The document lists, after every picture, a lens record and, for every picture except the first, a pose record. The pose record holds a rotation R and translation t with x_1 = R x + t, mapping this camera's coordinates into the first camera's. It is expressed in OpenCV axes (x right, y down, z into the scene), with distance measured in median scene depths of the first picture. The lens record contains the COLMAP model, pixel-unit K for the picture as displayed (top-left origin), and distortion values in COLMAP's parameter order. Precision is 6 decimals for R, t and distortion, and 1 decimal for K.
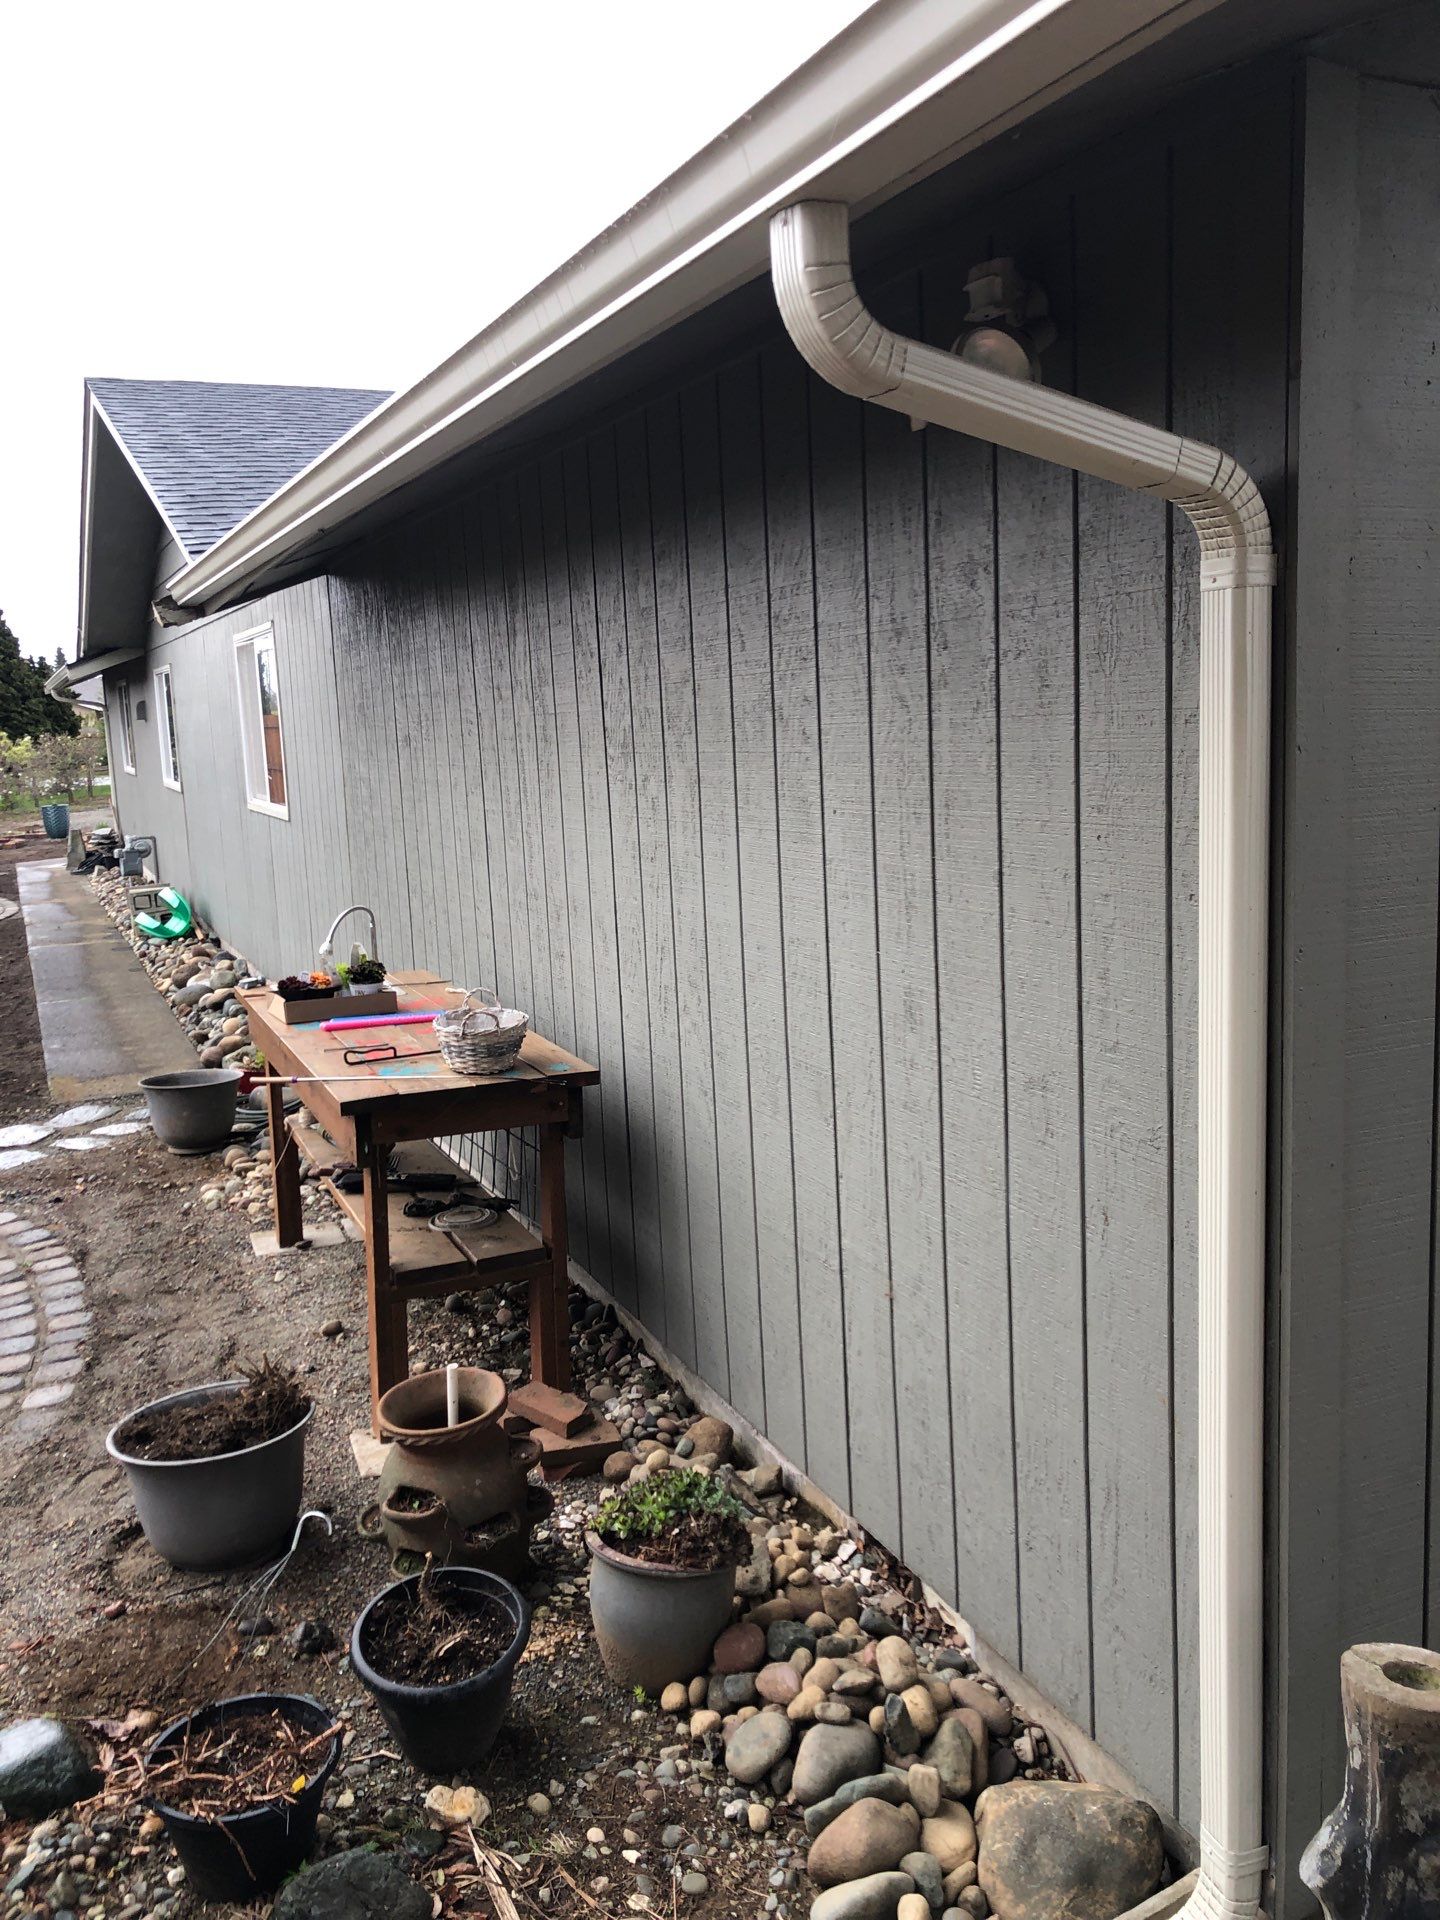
lens RADIAL K [[1546.7, 0, 714.2], [0, 1546.7, 963.9], [0, 0, 1]] dist [0.104773, -0.322443]
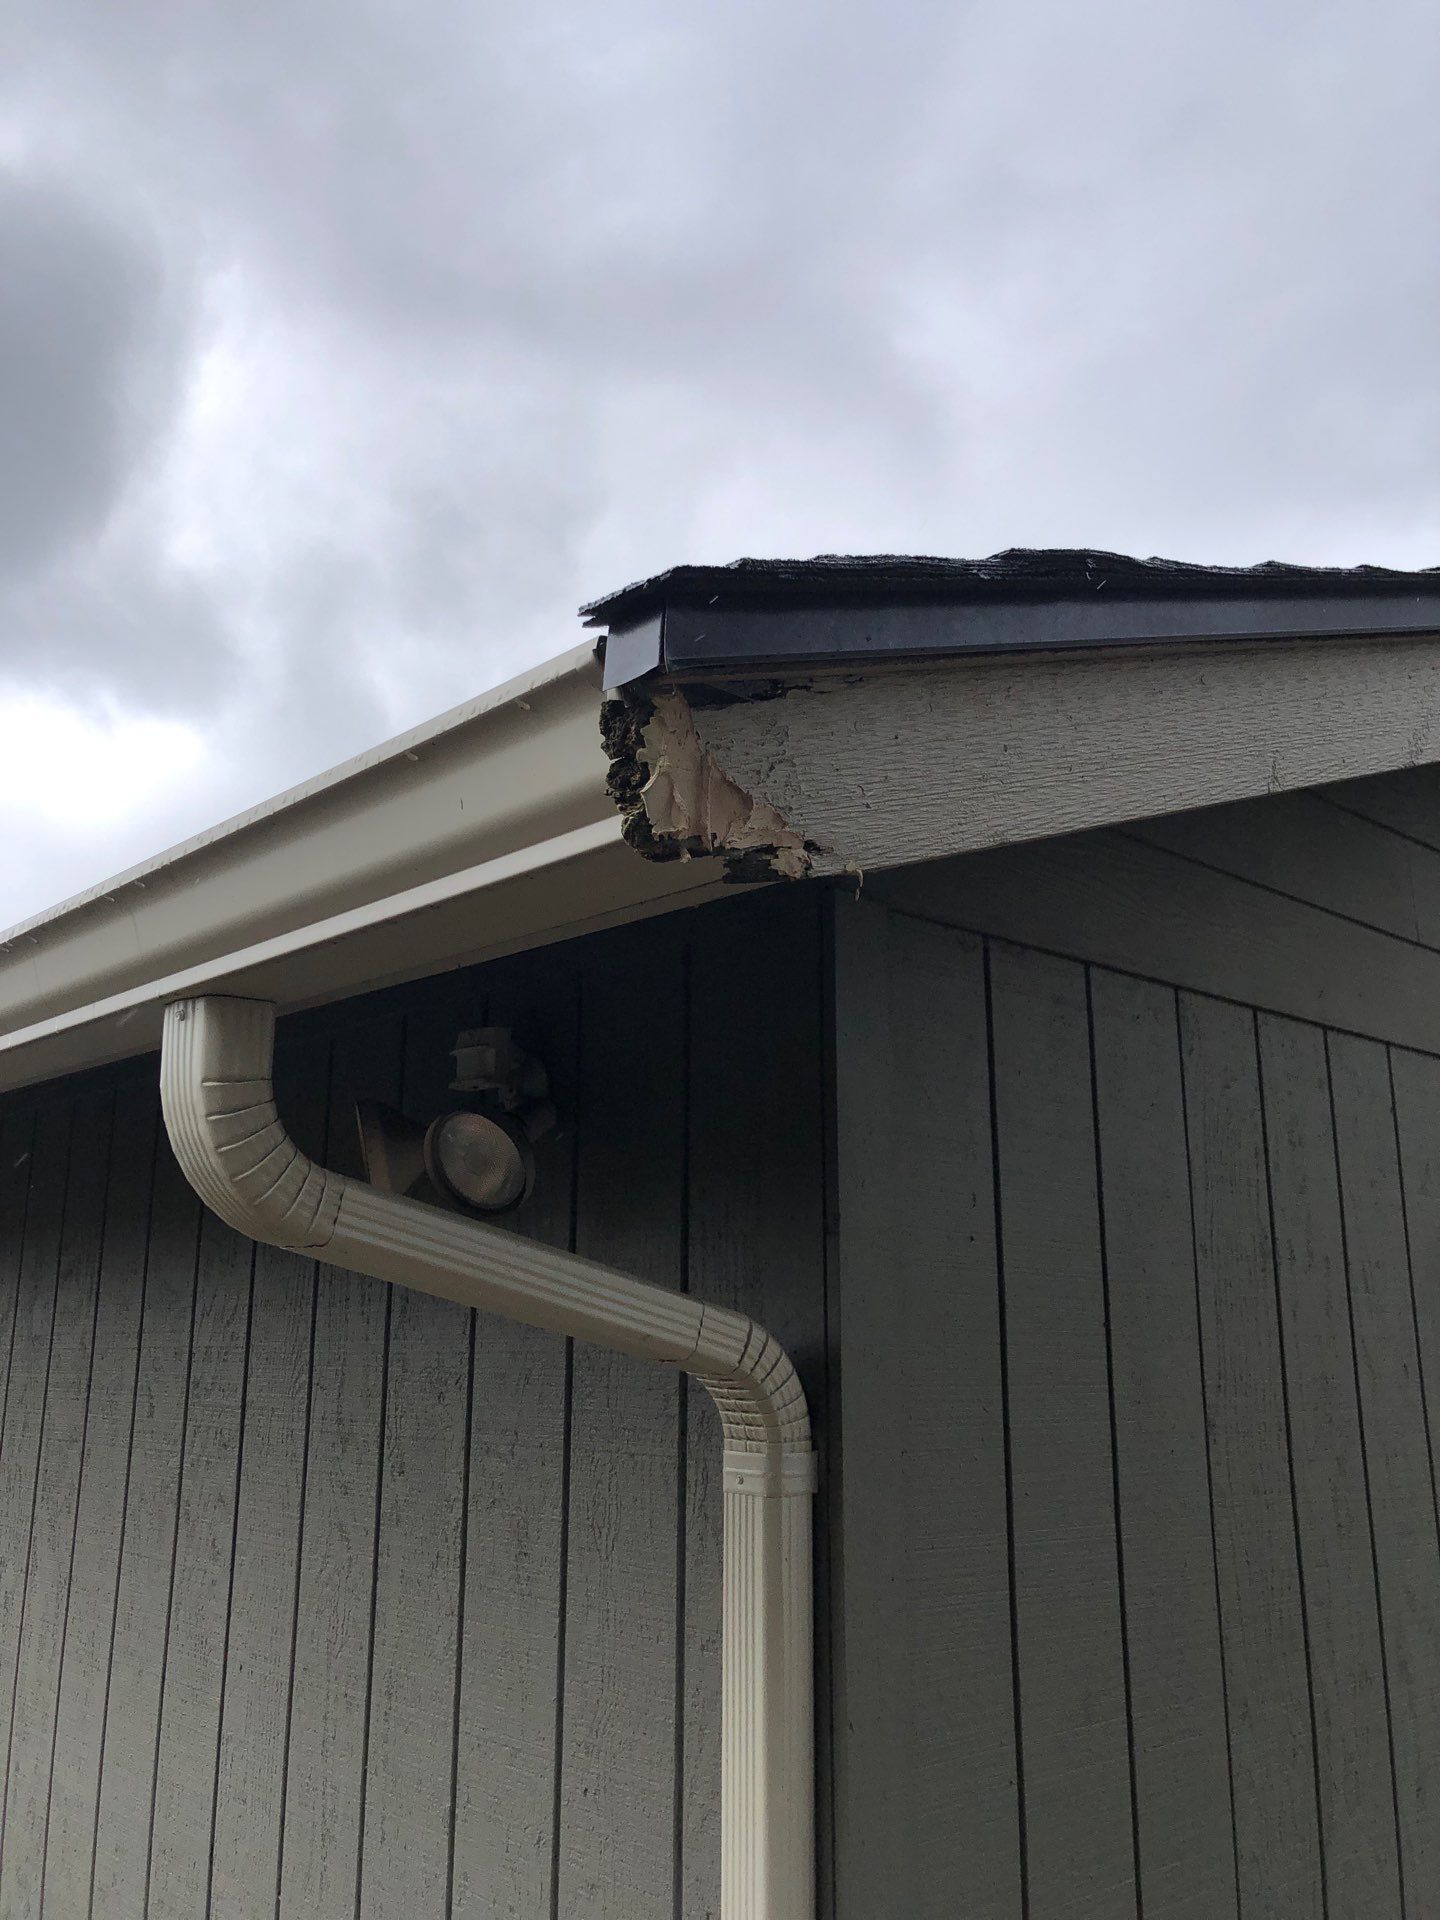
lens RADIAL K [[1550.1, 0, 719.3], [0, 1550.1, 931.5], [0, 0, 1]] dist [0.000432, 0.010169]
pose [[0.949710, 0.123282, 0.287840, 0.048858], [0.001128, 0.917883, -0.396850, -0.160031], [-0.313128, 0.377217, 0.871584, 0.199763]]
